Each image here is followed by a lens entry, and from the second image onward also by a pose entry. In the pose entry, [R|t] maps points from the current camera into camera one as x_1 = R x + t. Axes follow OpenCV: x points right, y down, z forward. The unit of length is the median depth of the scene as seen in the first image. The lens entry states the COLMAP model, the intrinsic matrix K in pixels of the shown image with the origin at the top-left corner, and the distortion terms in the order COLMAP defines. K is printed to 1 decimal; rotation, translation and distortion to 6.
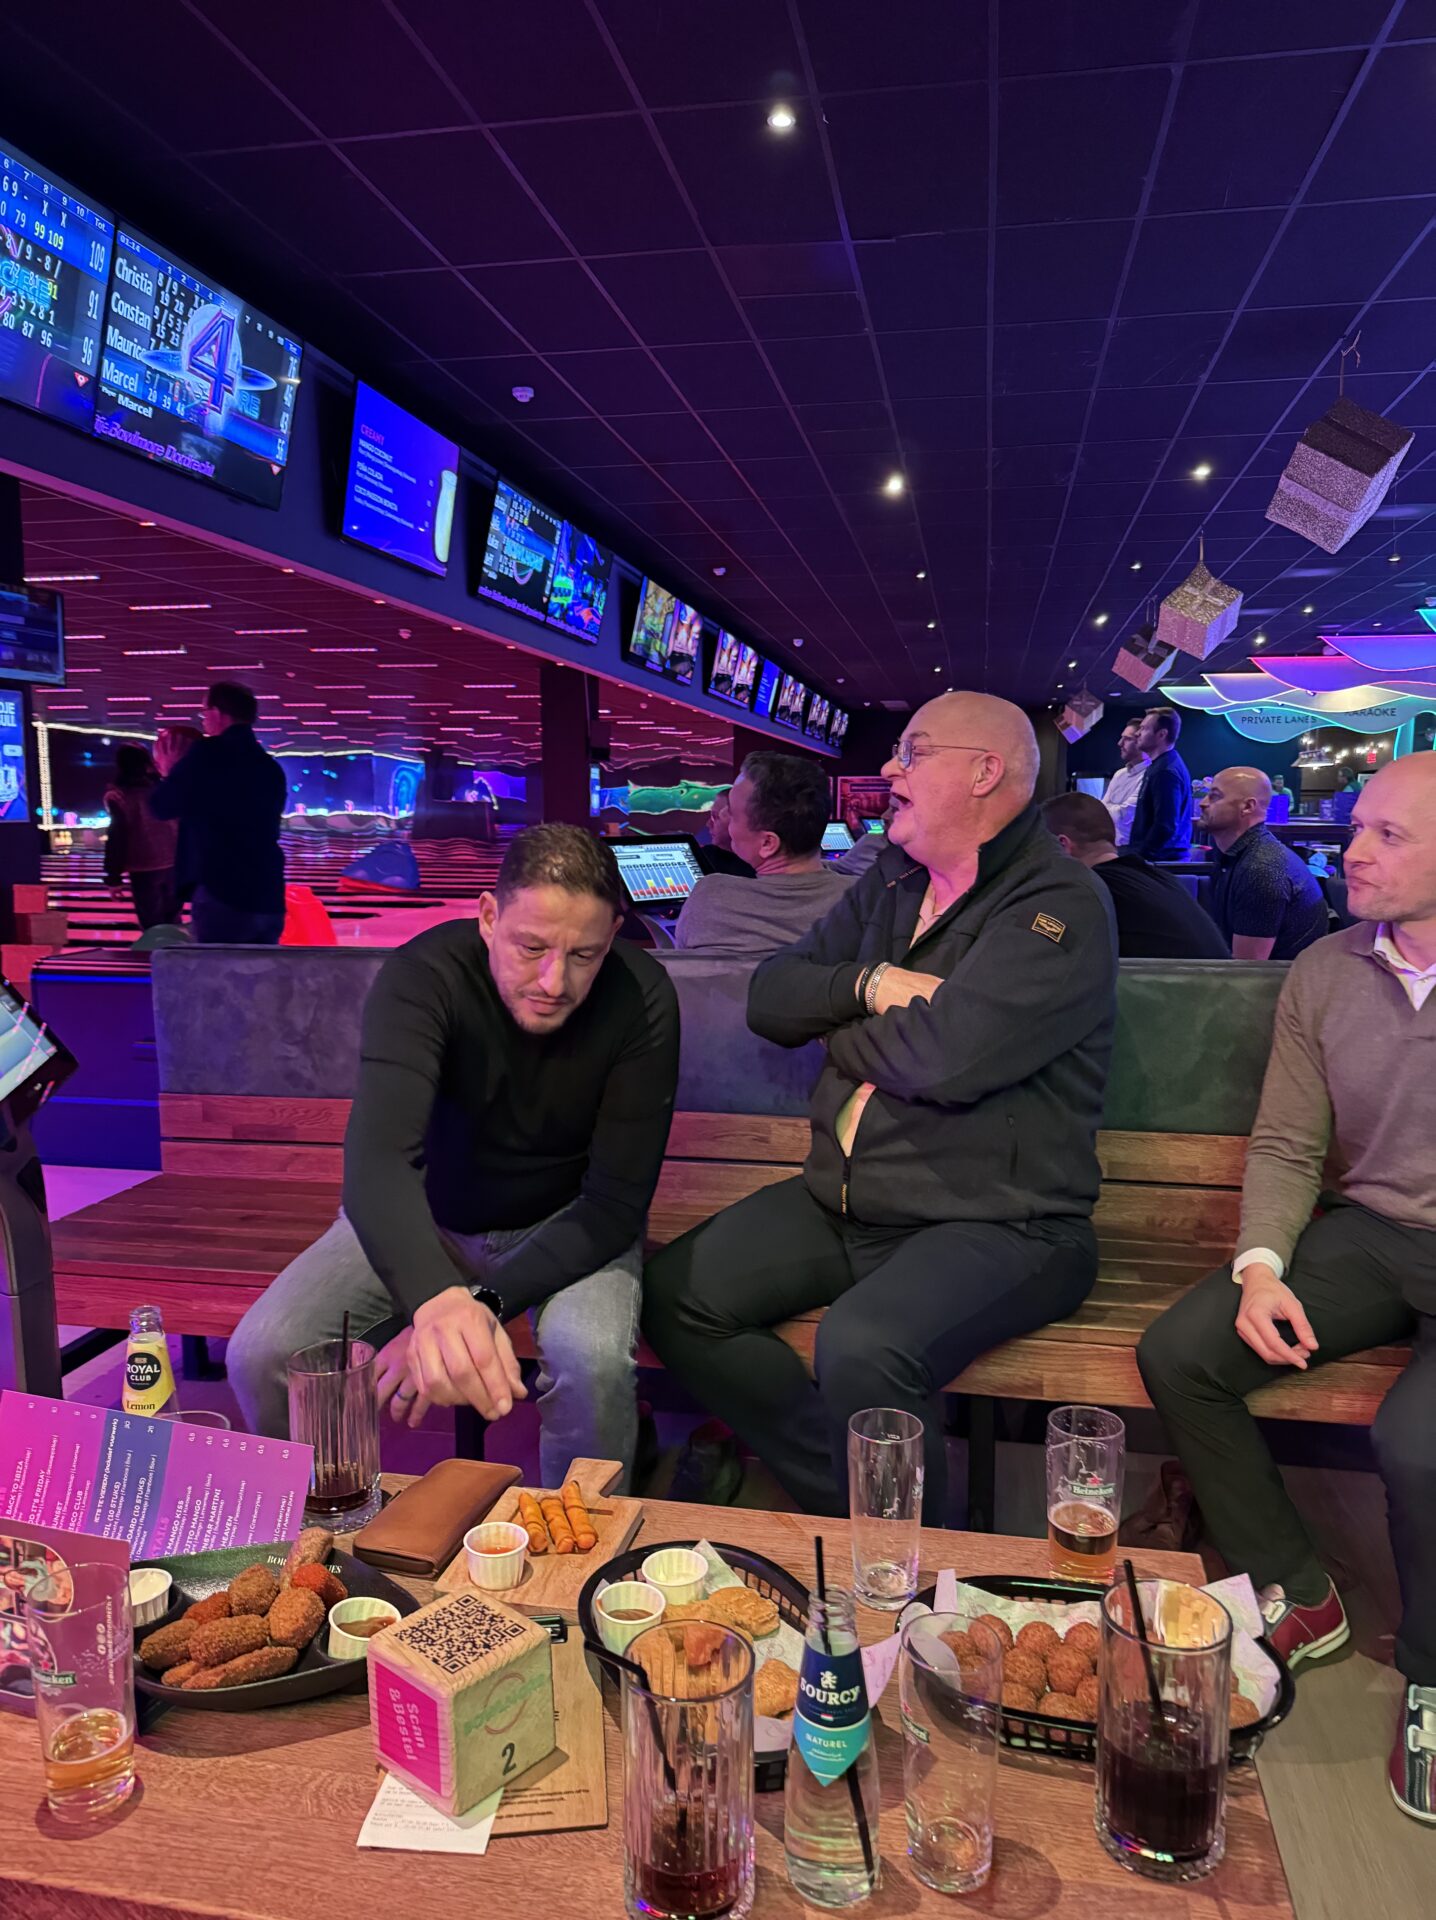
lens RADIAL K [[1353.1, 0, 724.8], [0, 1353.1, 961.2], [0, 0, 1]] dist [0.055332, -0.087785]
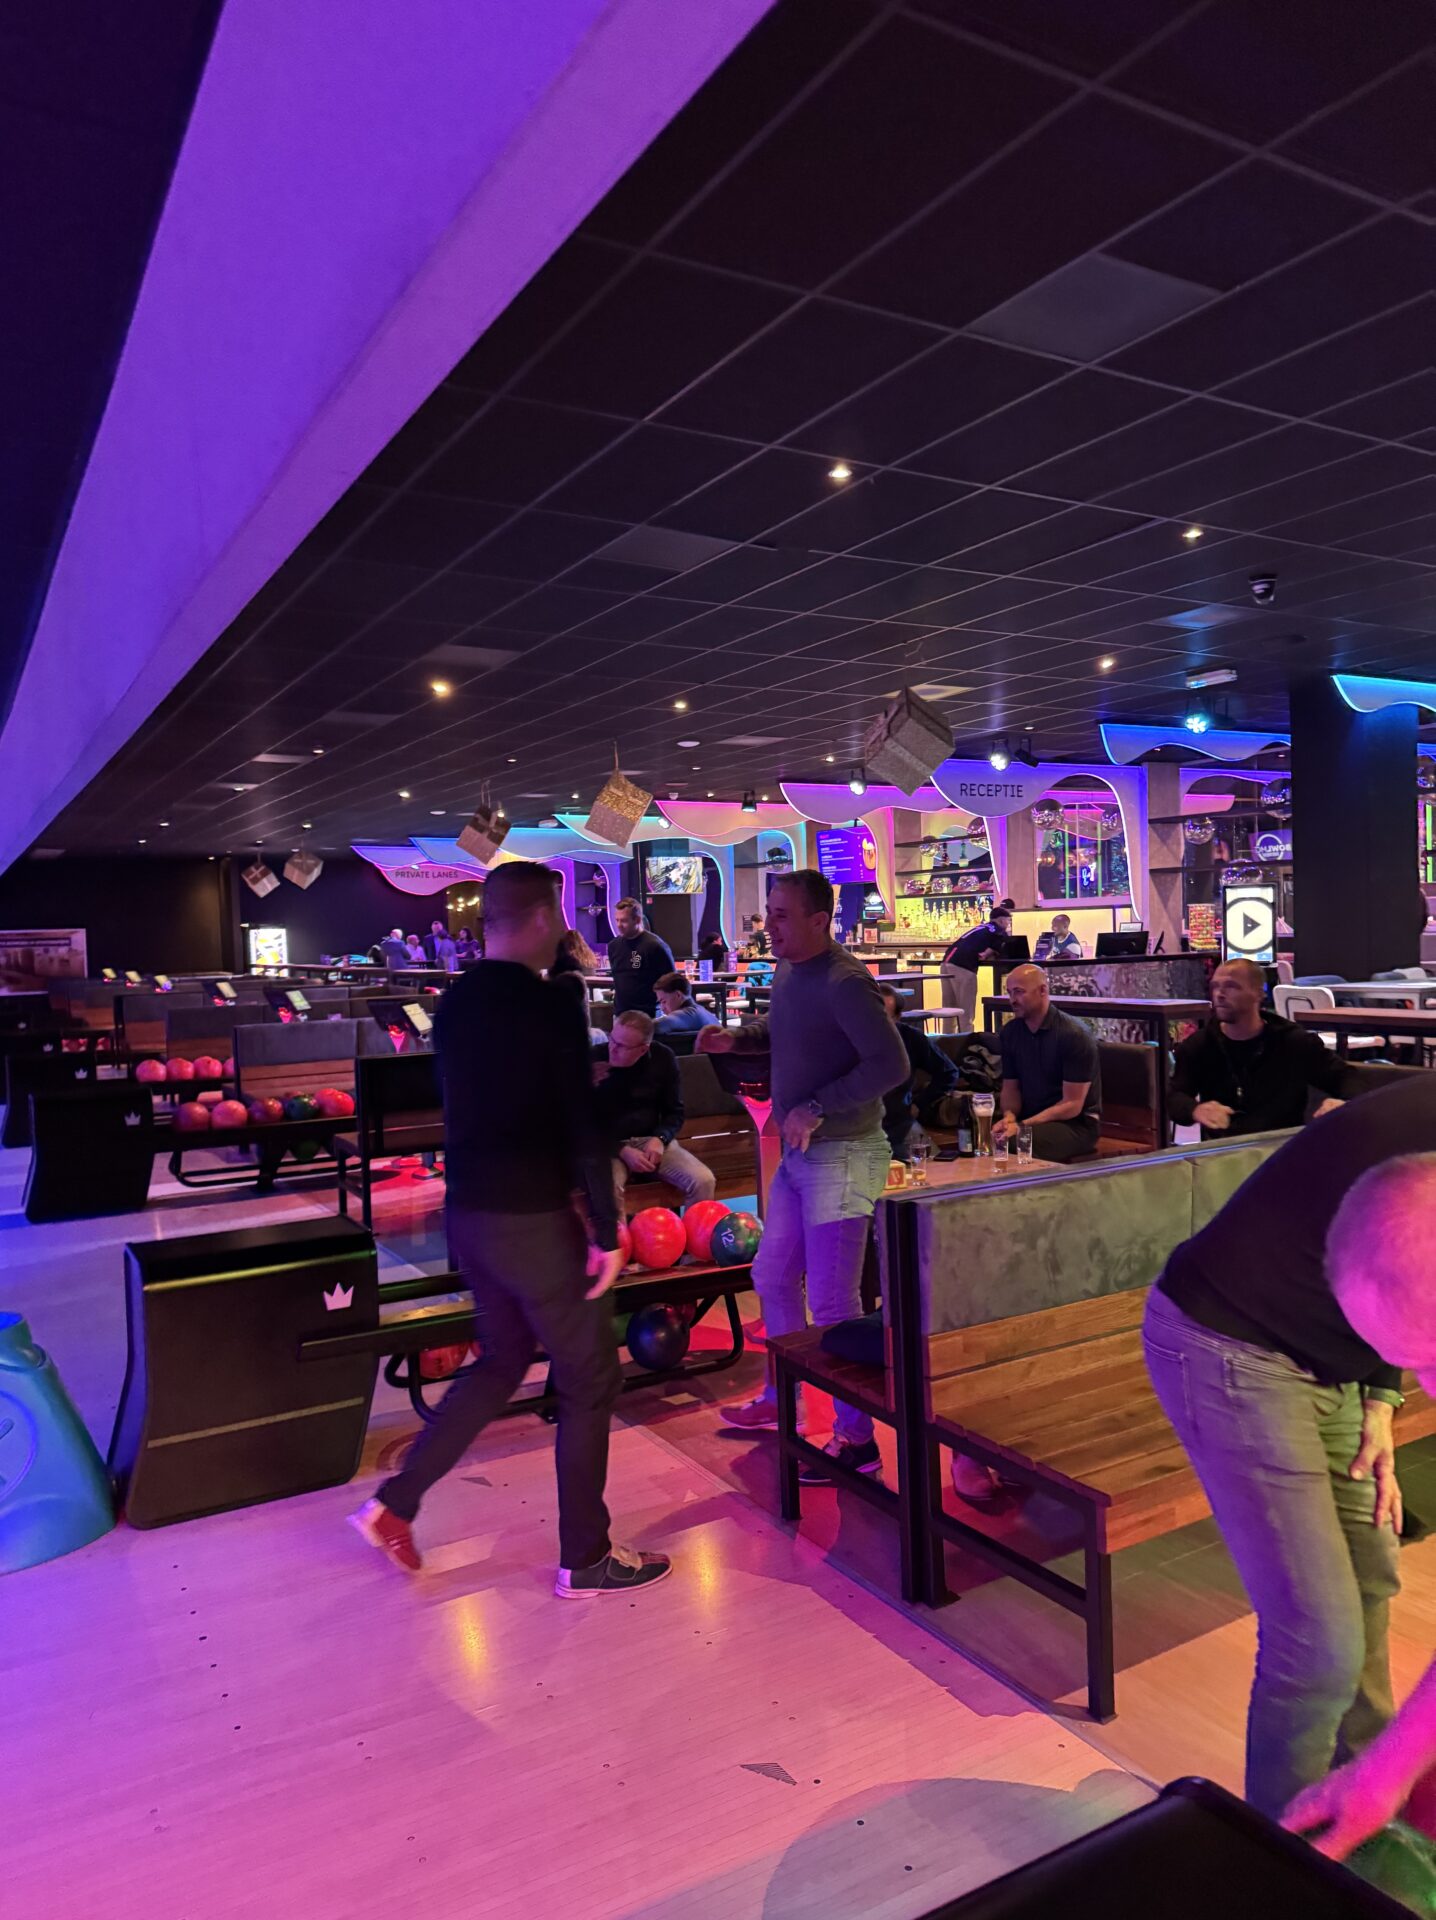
lens RADIAL K [[1302.7, 0, 718.0], [0, 1302.7, 960.0], [0, 0, 1]] dist [0.086580, -0.000451]
pose [[0.748359, -0.041699, 0.661982, -0.442237], [0.106166, 0.992685, -0.057489, -0.056896], [-0.654742, 0.113302, 0.747312, 0.110356]]
